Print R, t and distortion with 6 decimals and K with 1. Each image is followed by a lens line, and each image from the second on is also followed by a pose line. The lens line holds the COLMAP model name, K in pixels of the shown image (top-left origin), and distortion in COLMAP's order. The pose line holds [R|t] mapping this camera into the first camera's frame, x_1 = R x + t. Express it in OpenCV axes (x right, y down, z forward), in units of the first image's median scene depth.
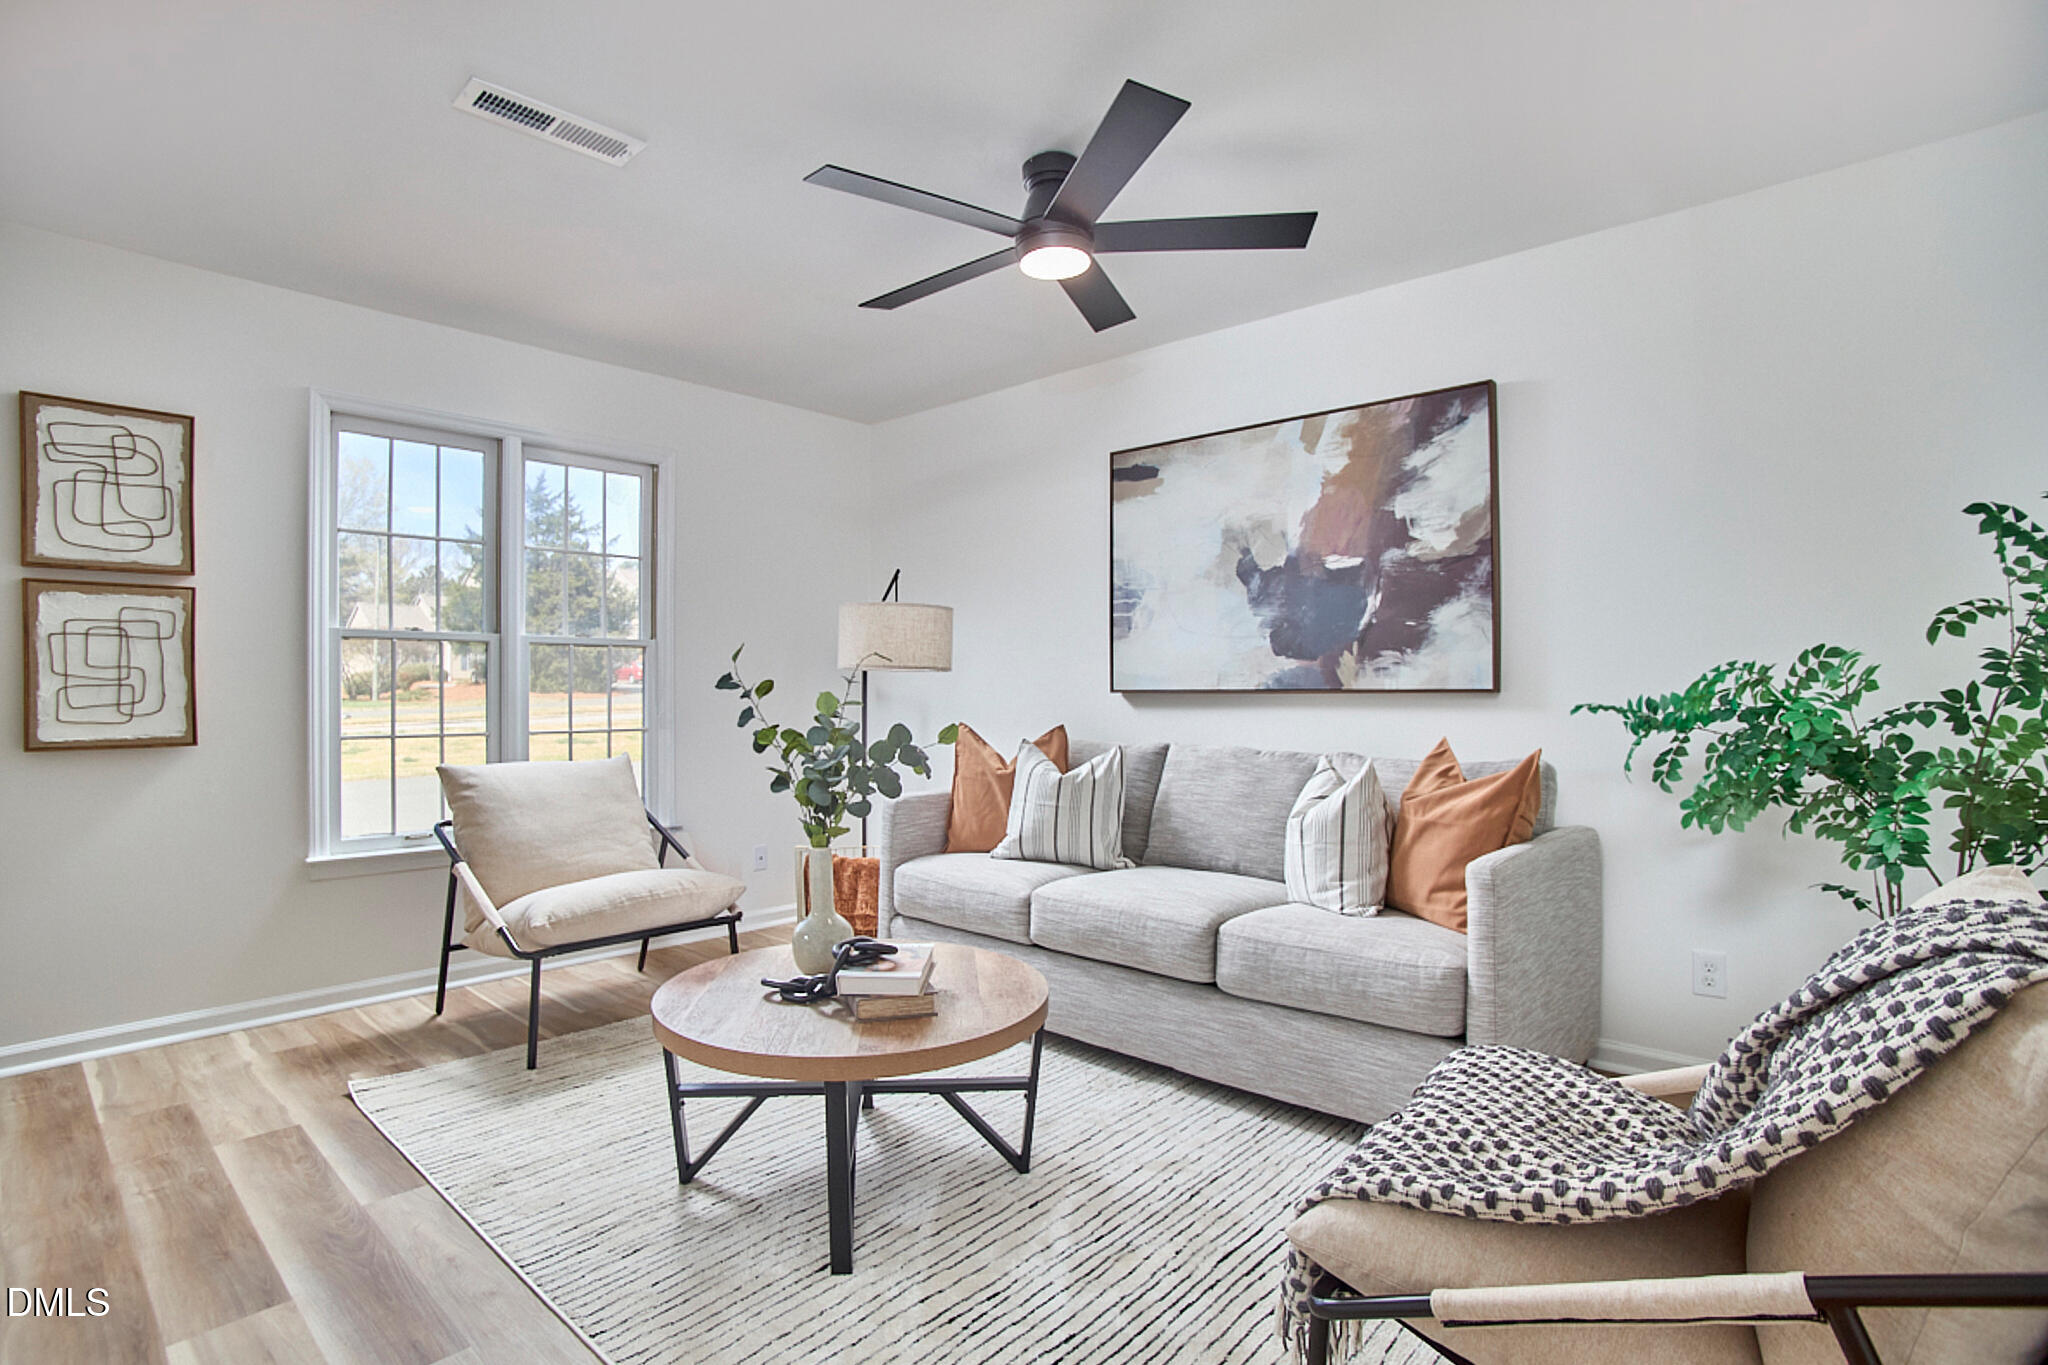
lens RADIAL K [[1004.7, 0, 1007.6], [0, 1004.7, 685.4], [0, 0, 1]] dist [-0.089014, 0.039360]
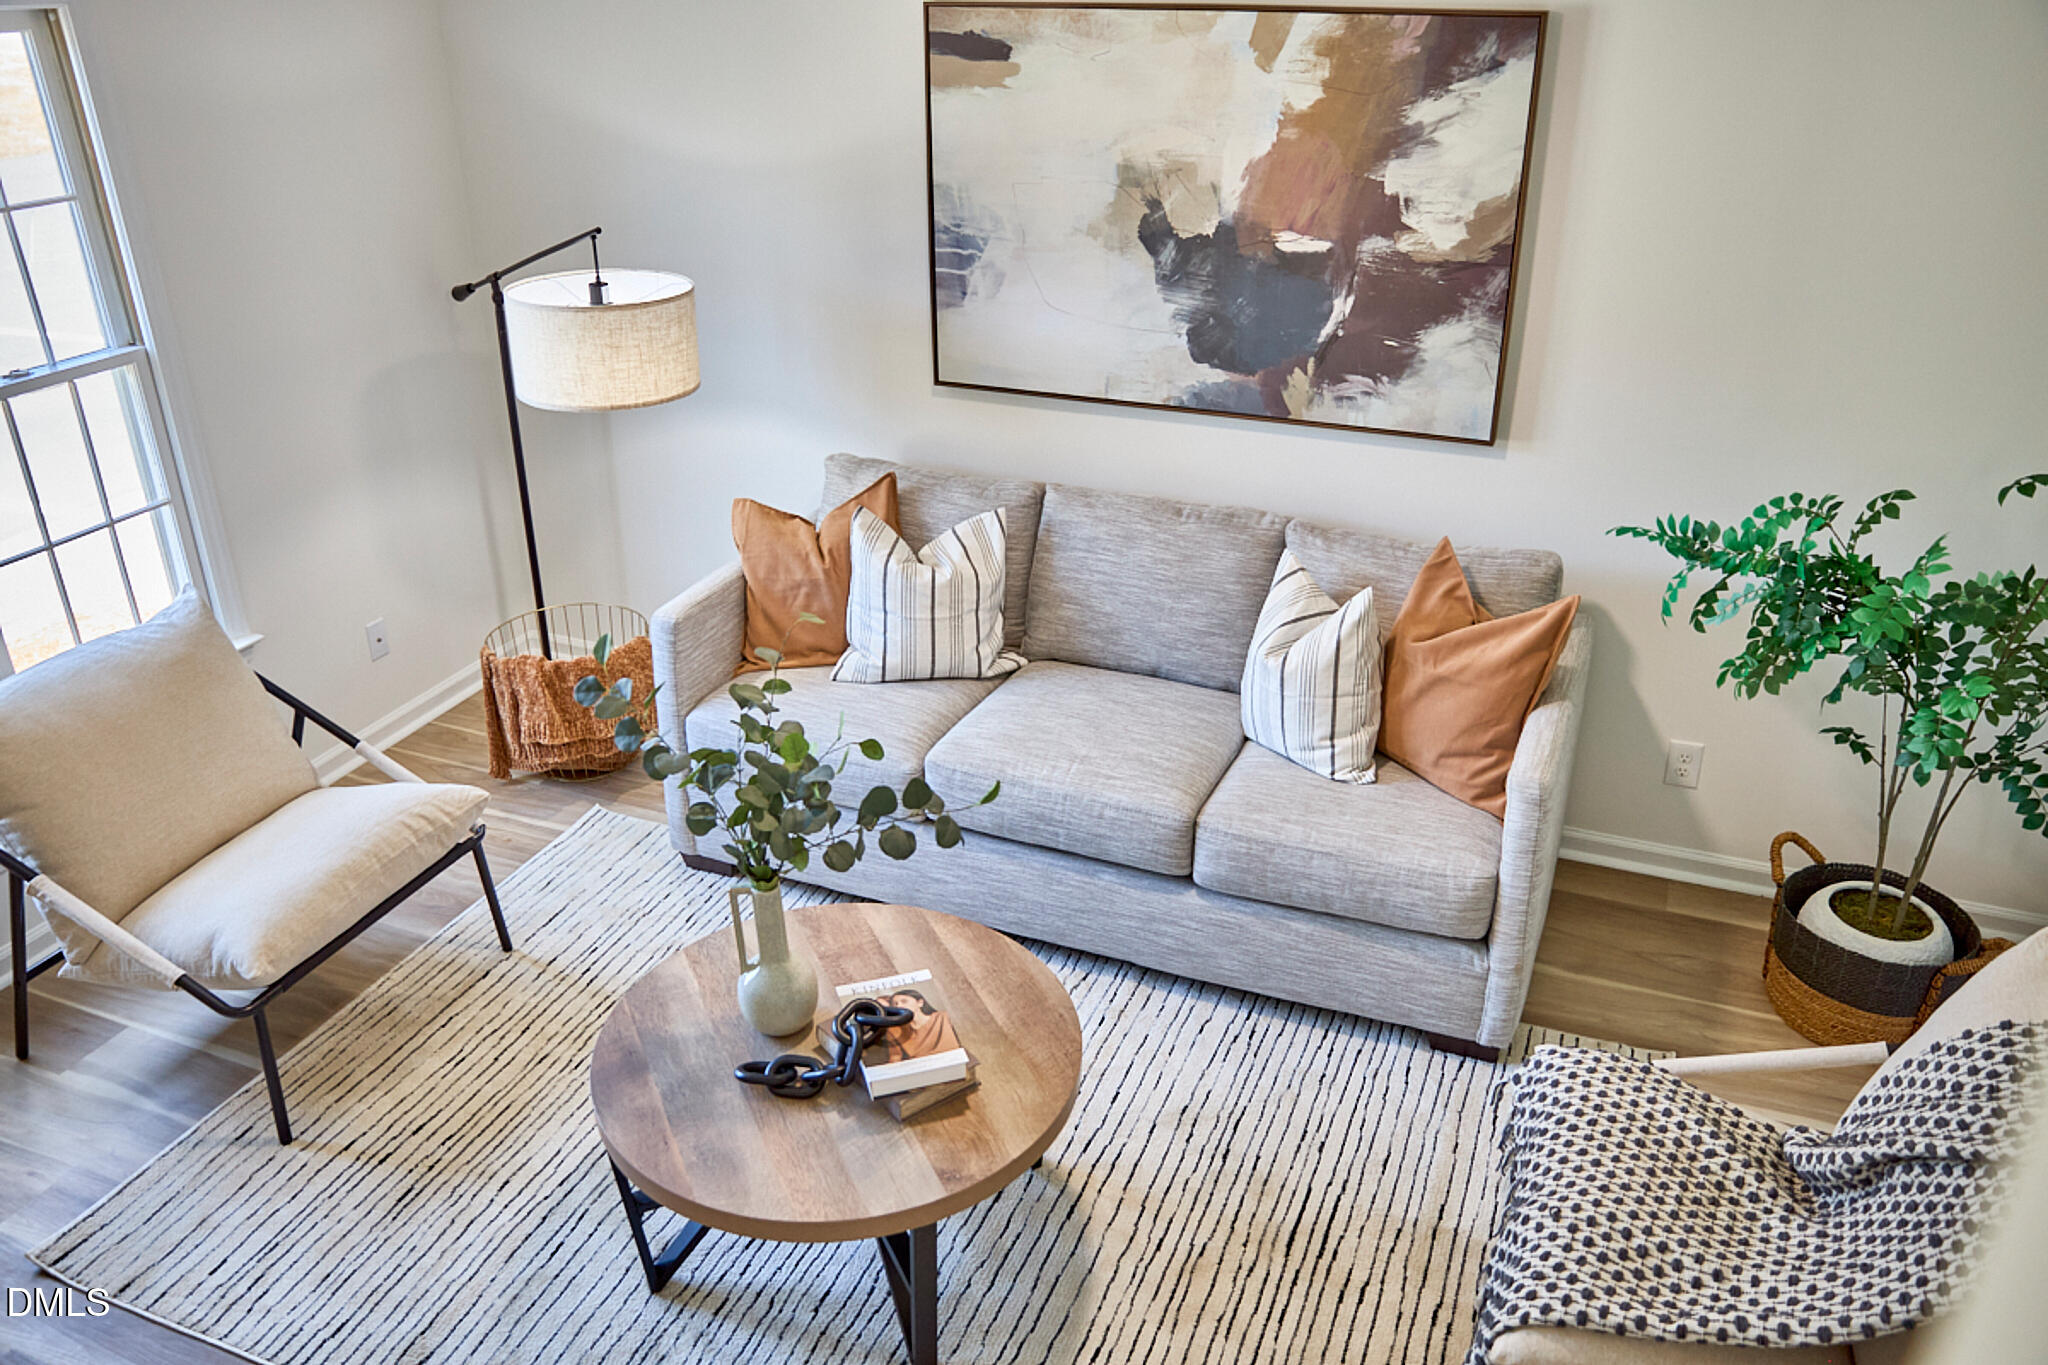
lens RADIAL K [[1566.1, 0, 1024.0], [0, 1566.1, 682.5], [0, 0, 1]] dist [-0.057546, 0.009401]
pose [[0.938595, -0.157926, 0.306755, -0.244239], [0.004549, 0.894679, 0.446686, -0.354348], [-0.344990, -0.417861, 0.840460, 0.014283]]
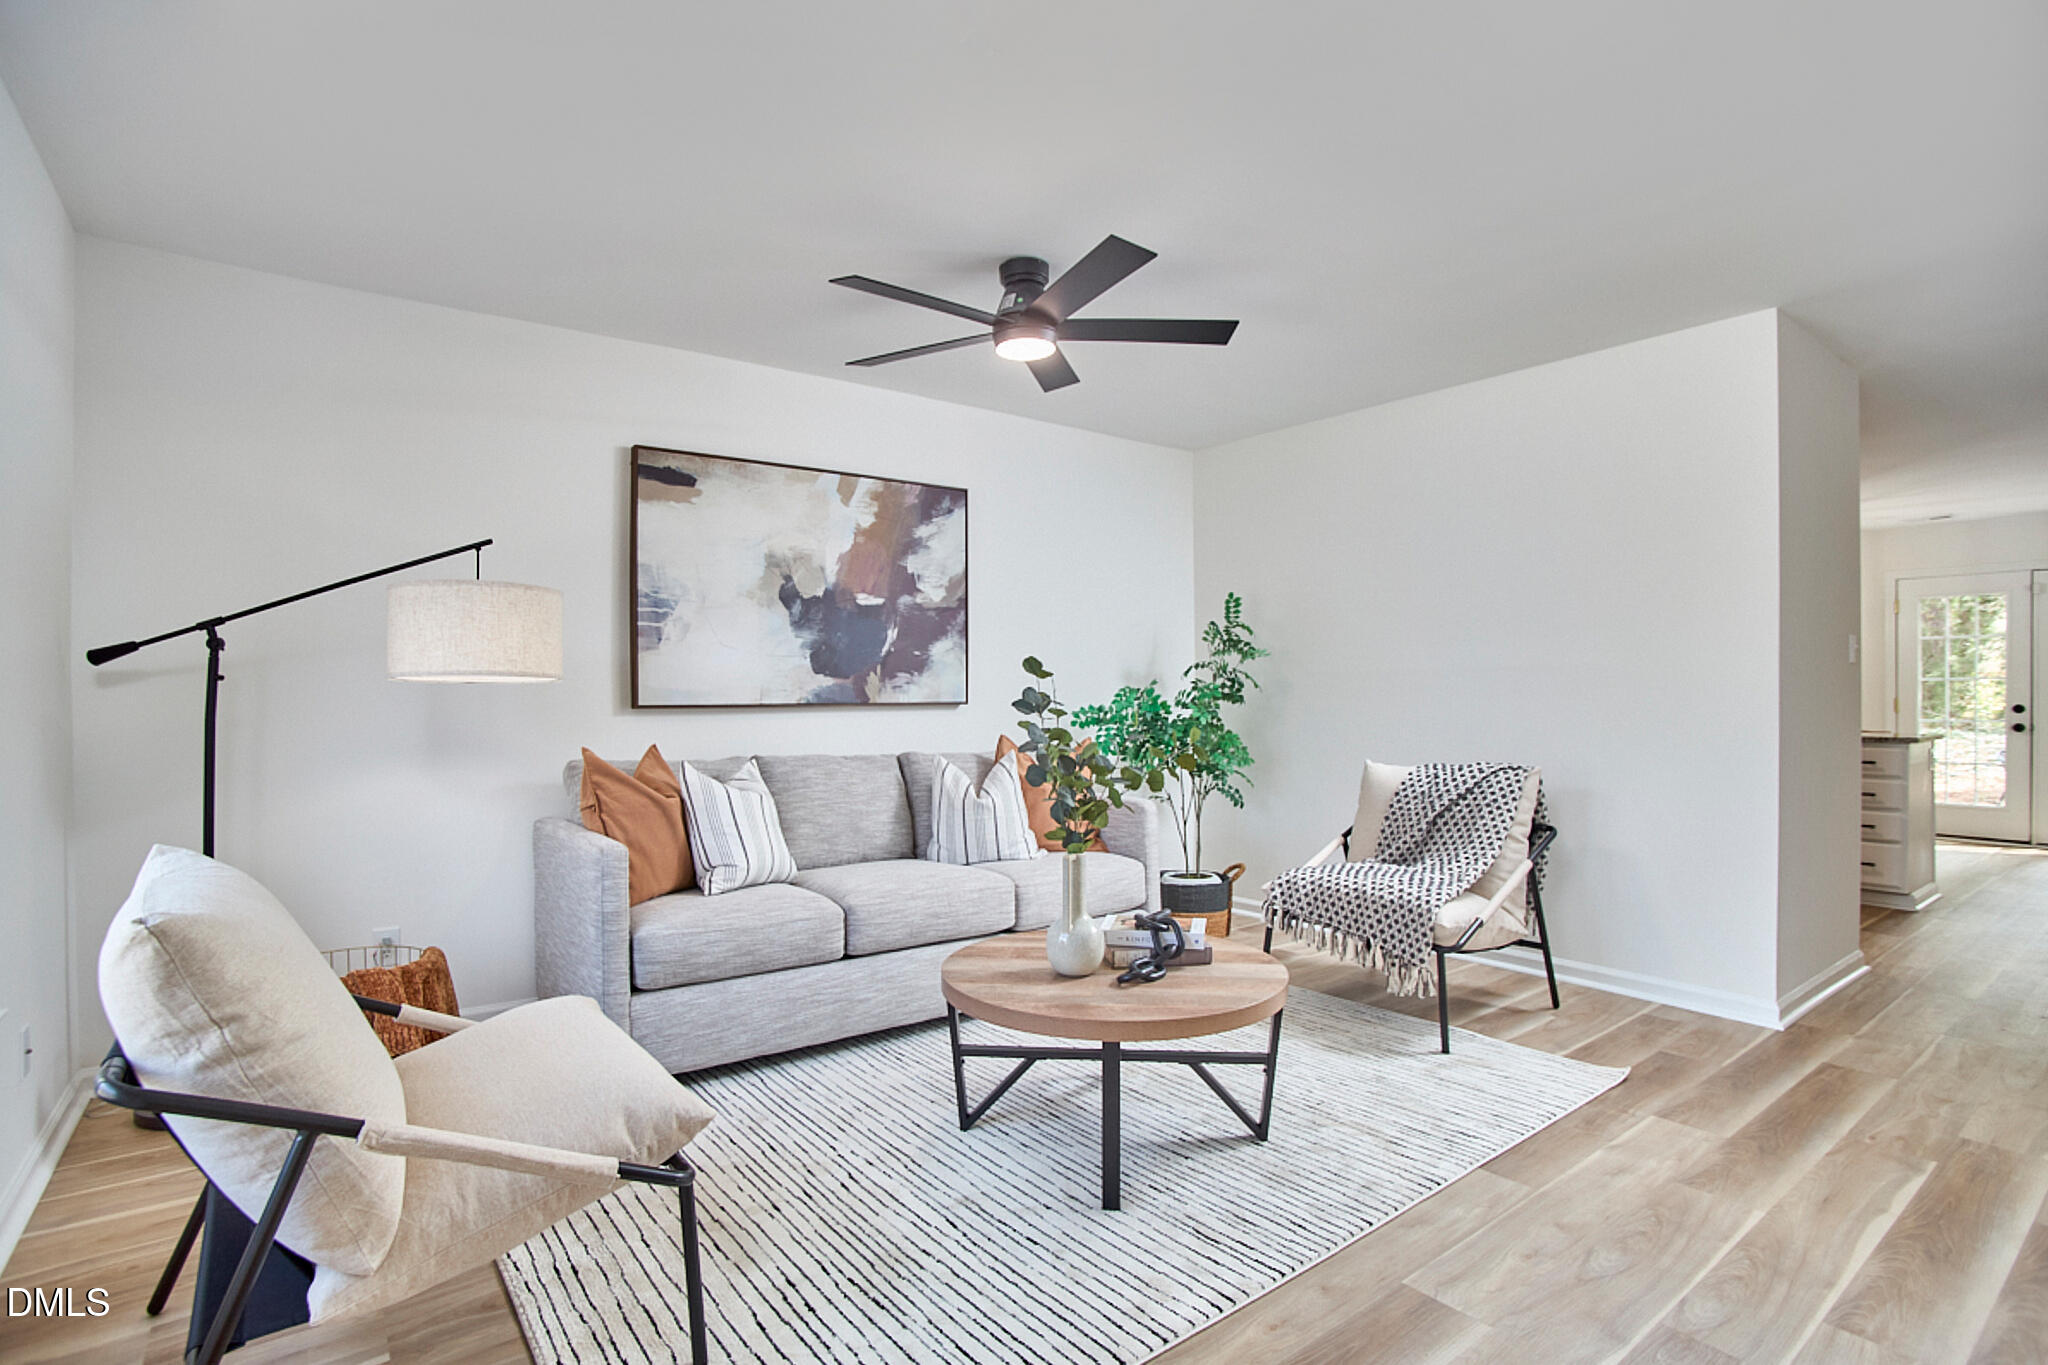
lens RADIAL K [[1004.7, 0, 1007.6], [0, 1004.7, 685.4], [0, 0, 1]] dist [-0.089014, 0.039360]
pose [[0.179102, 0.008811, 0.983791, -0.899356], [0.002299, 0.999953, -0.009374, -0.006030], [-0.983828, 0.003941, 0.179073, 0.635073]]
